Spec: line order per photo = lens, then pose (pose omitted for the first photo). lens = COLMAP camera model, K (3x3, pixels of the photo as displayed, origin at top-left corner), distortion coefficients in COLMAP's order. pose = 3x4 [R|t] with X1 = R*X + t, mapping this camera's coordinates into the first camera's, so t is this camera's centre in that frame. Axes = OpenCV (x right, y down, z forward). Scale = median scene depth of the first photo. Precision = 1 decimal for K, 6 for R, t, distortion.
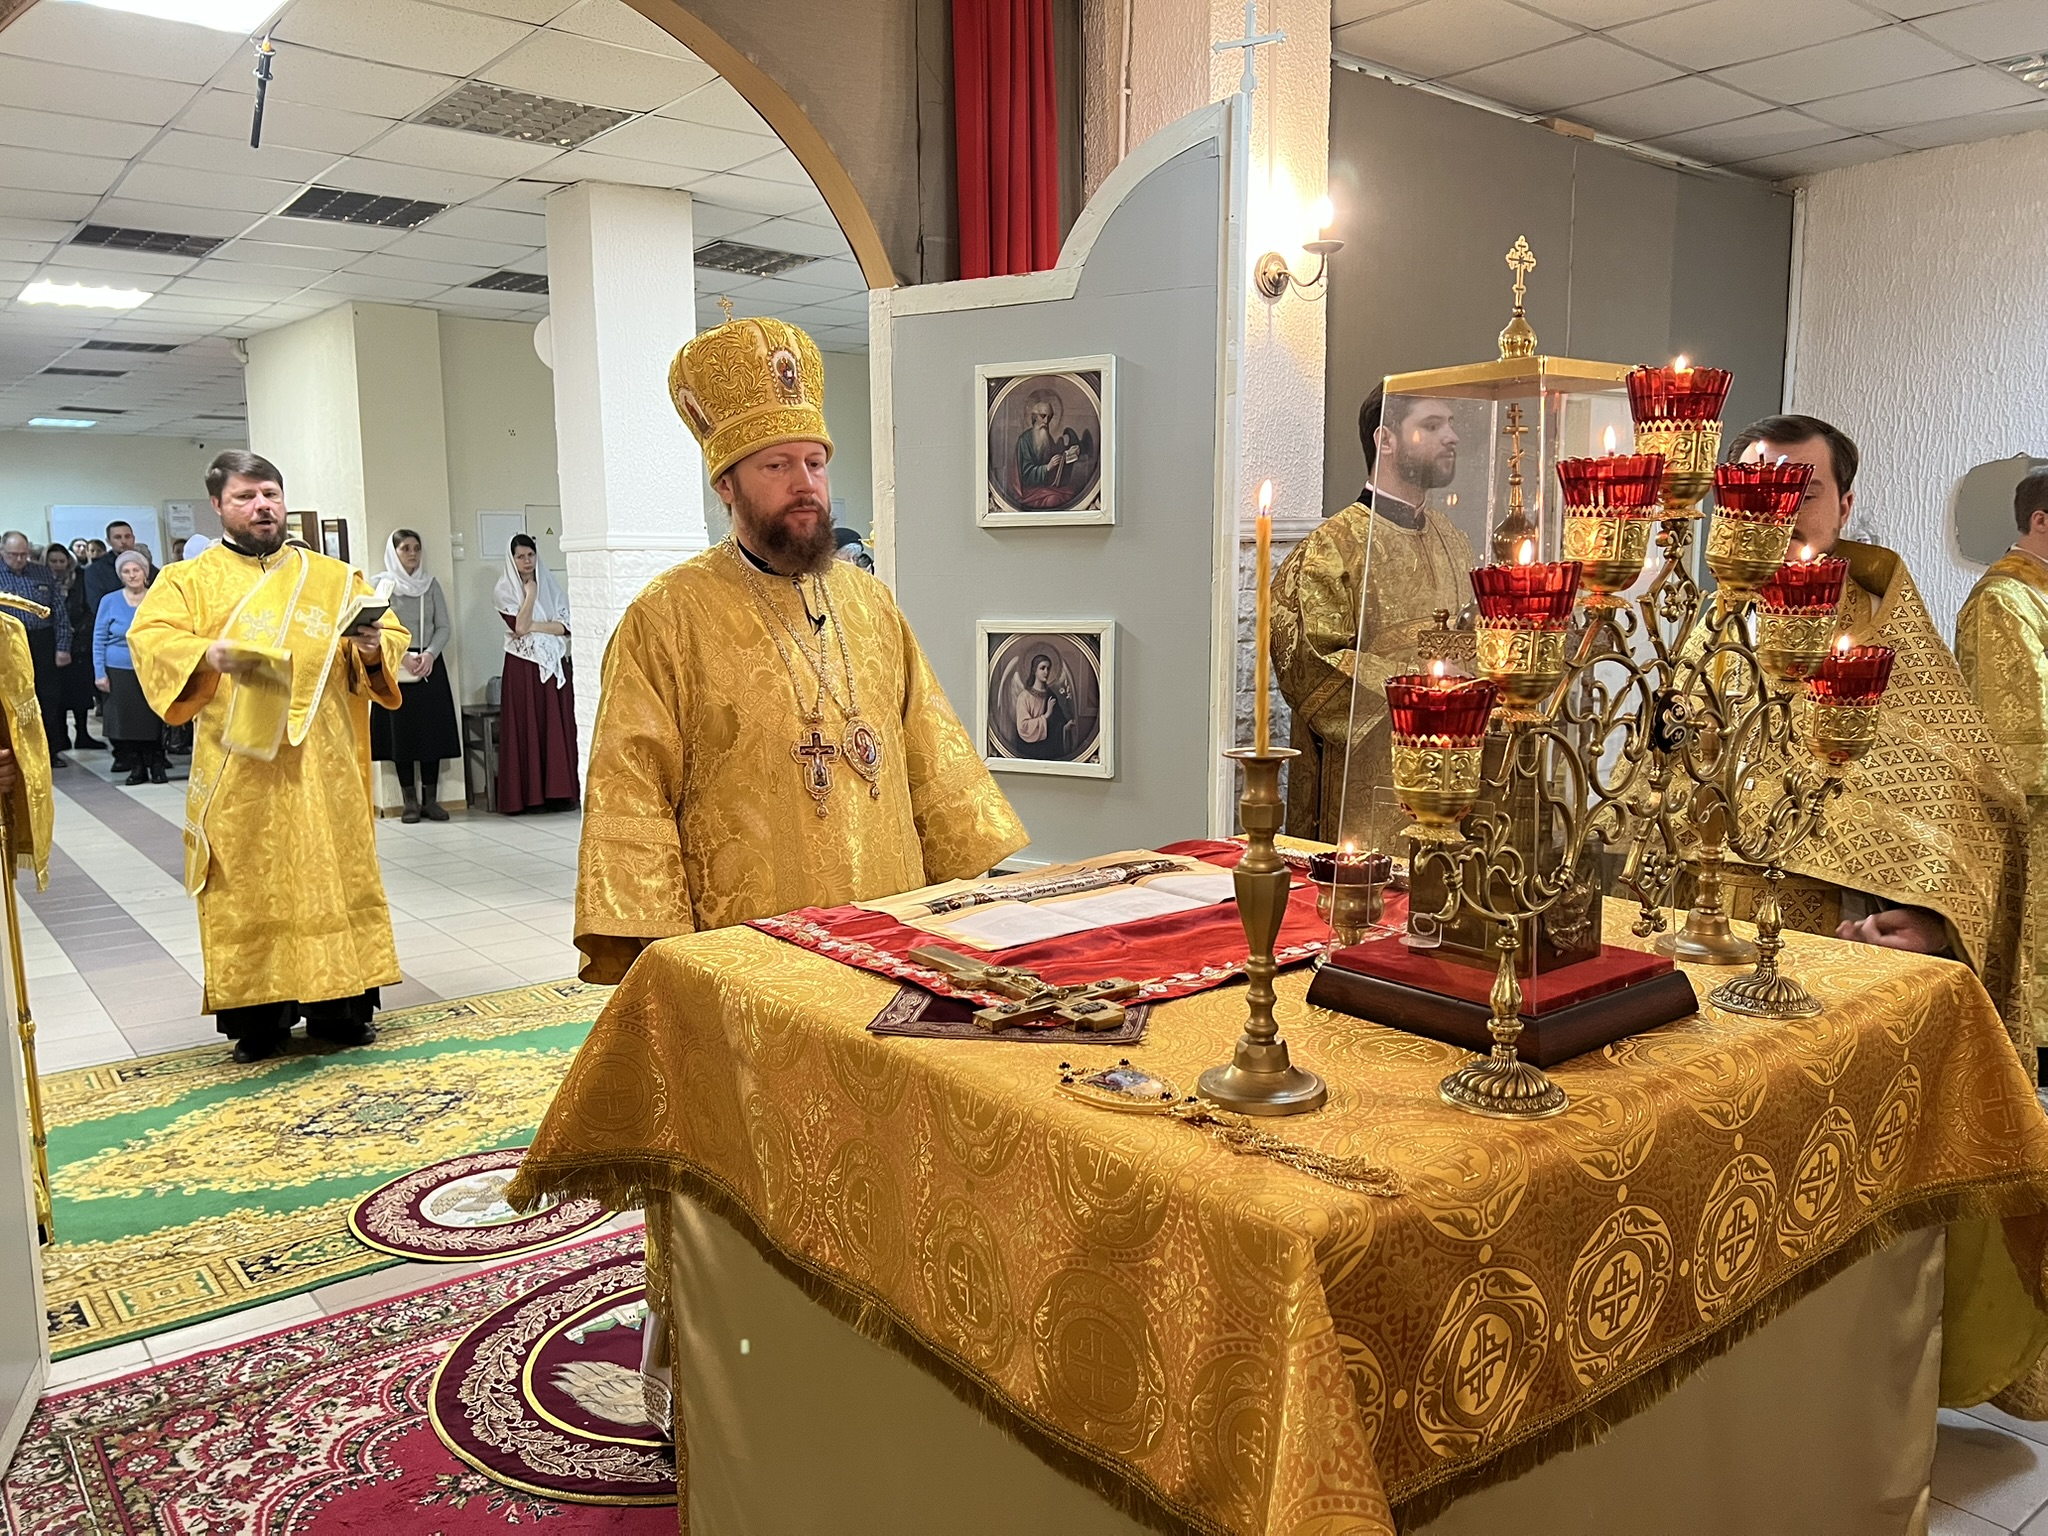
lens RADIAL K [[1537.1, 0, 1024.6], [0, 1537.1, 770.2], [0, 0, 1]] dist [0.047968, -0.047579]
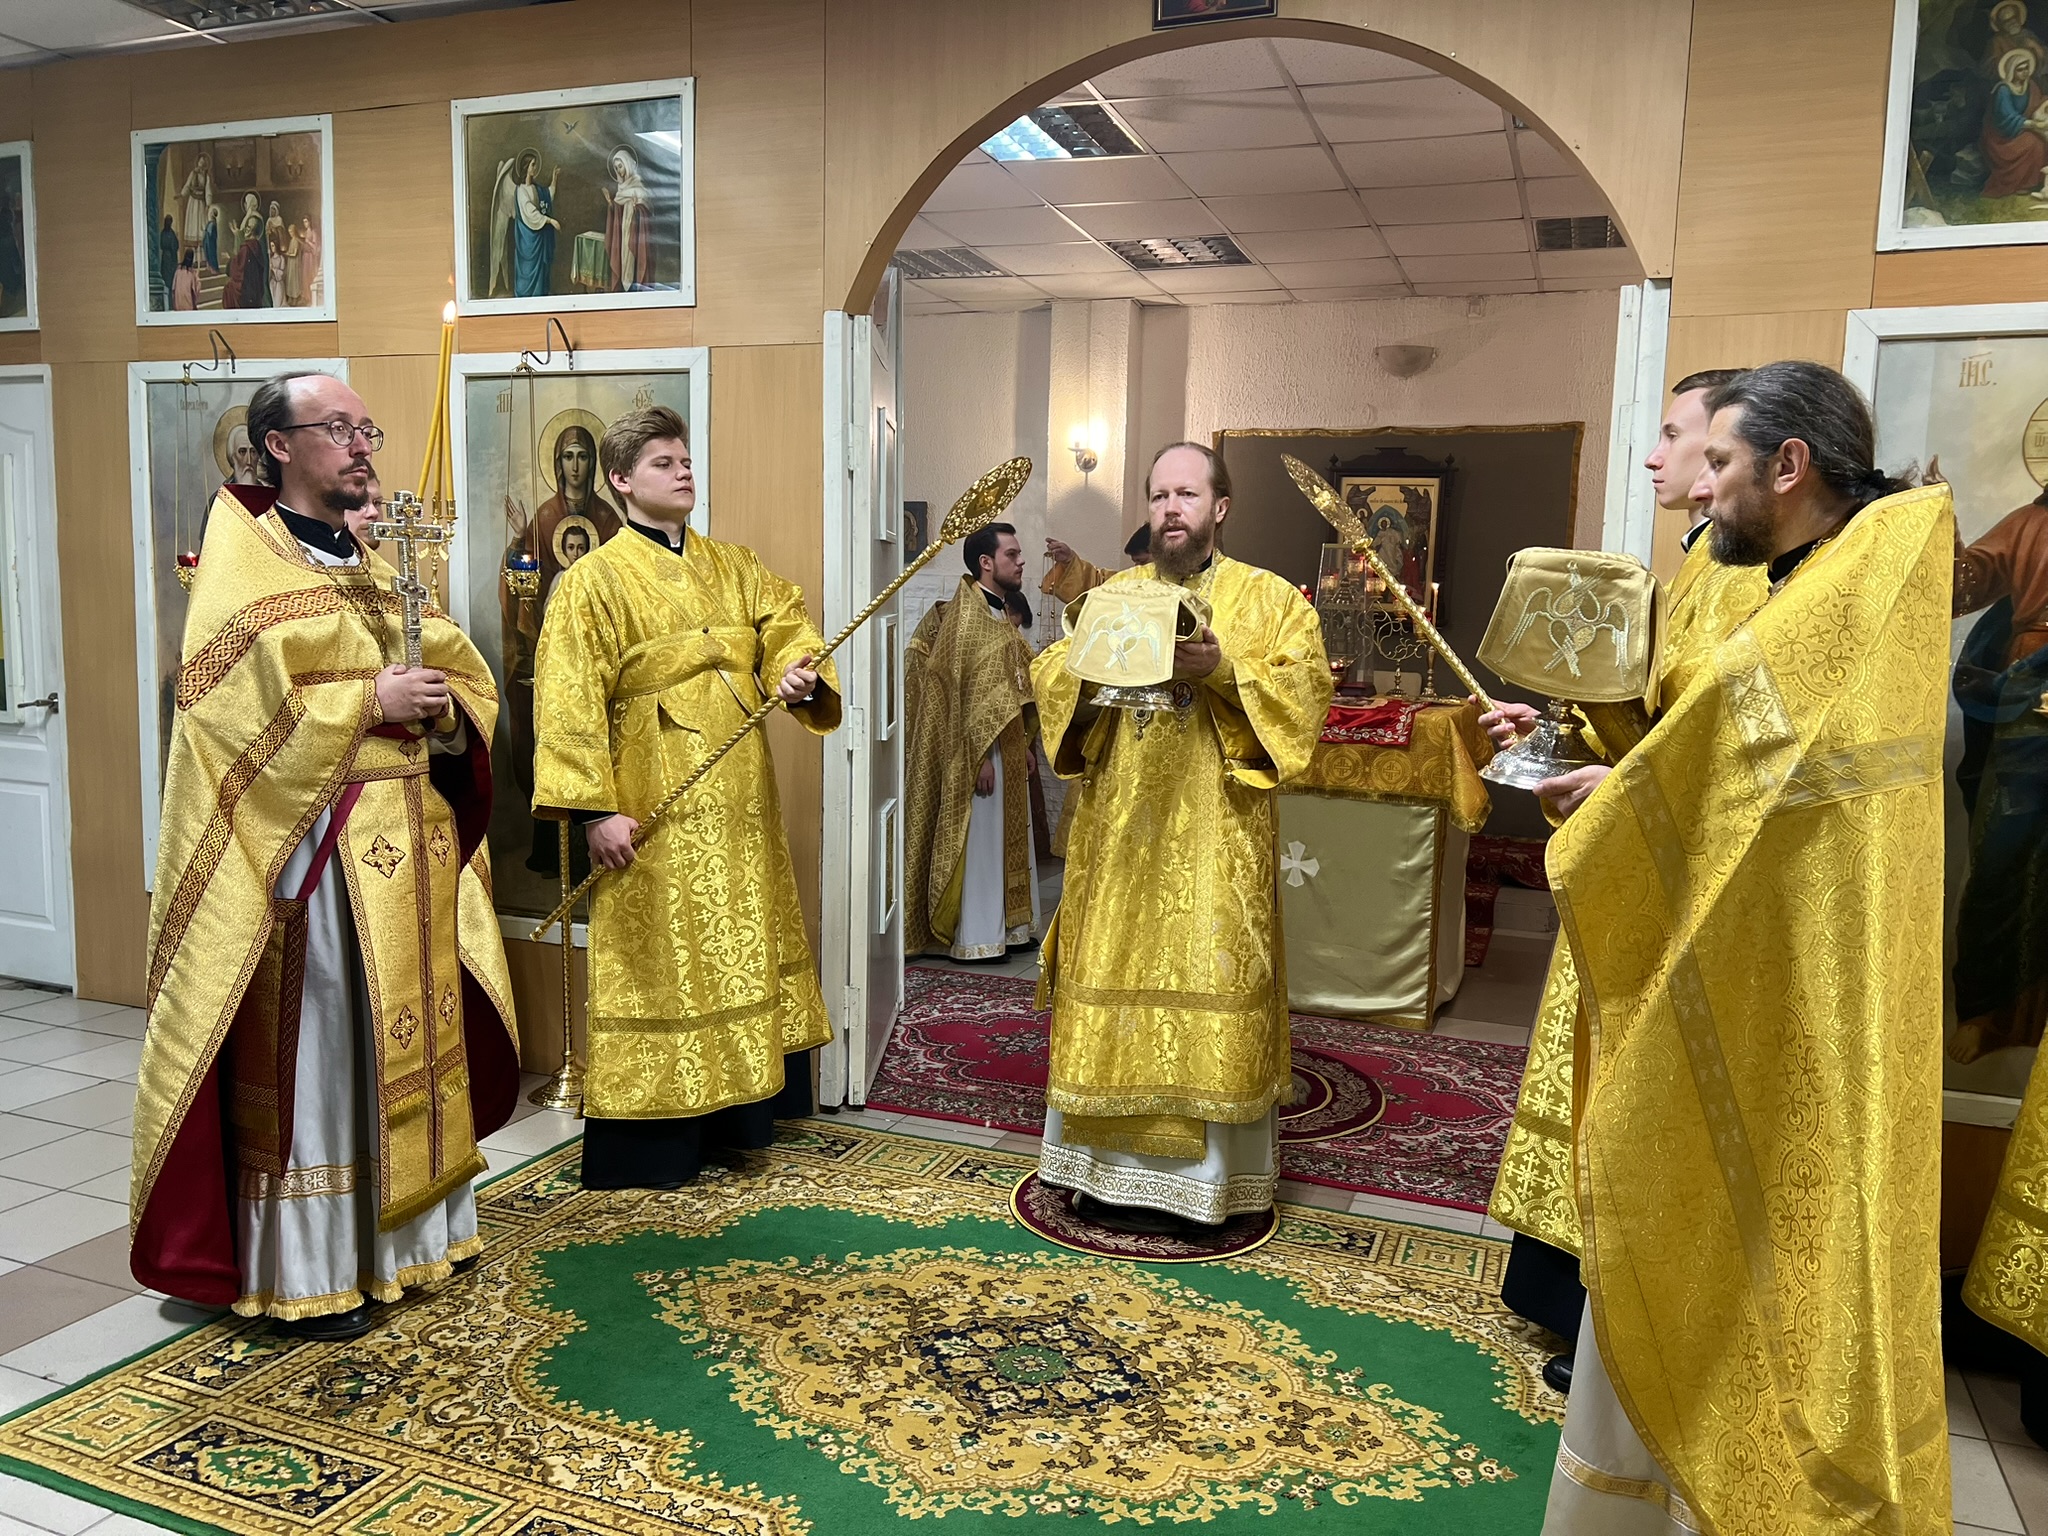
lens RADIAL K [[1537.1, 0, 1048.6], [0, 1537.1, 766.3], [0, 0, 1]] dist [0.047968, -0.047579]
pose [[-0.514518, -0.102078, 0.851382, -1.081743], [0.094202, 0.980150, 0.174446, -0.171945], [-0.852289, 0.169958, -0.494689, 1.430003]]
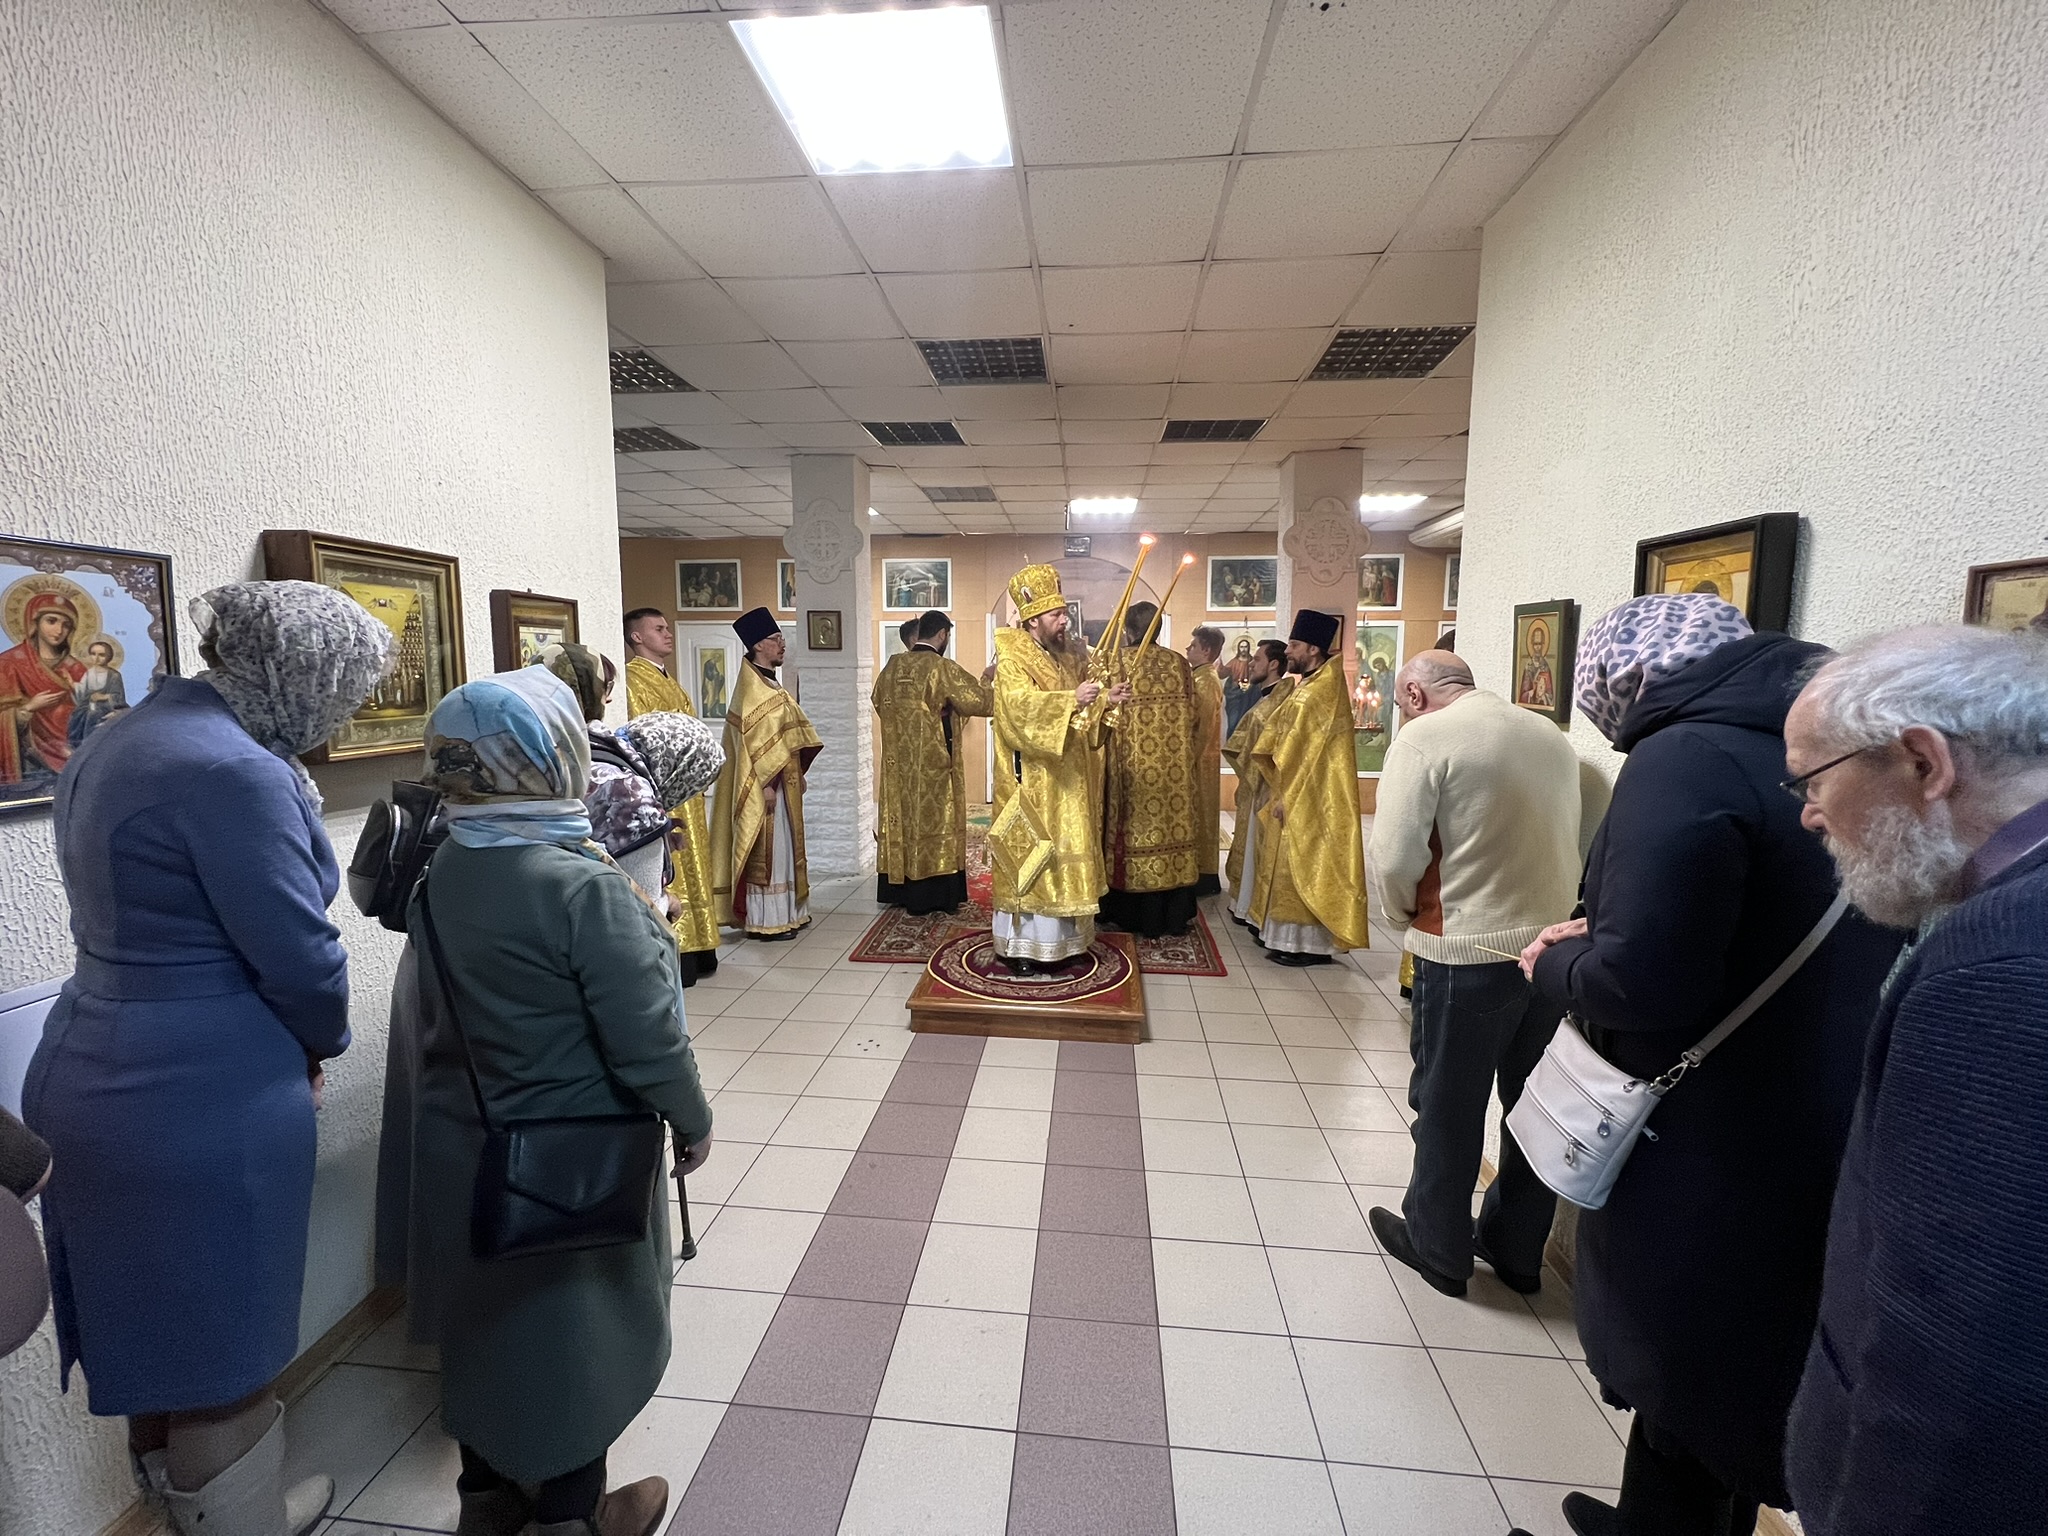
lens RADIAL K [[827.2, 0, 1025.3], [0, 827.2, 761.4], [0, 0, 1]] dist [0.002971, 0.000169]
pose [[-0.722697, -0.072306, 0.687373, -1.846991], [0.095257, 0.974602, 0.202673, -0.363174], [-0.684570, 0.211948, -0.697454, 2.674760]]
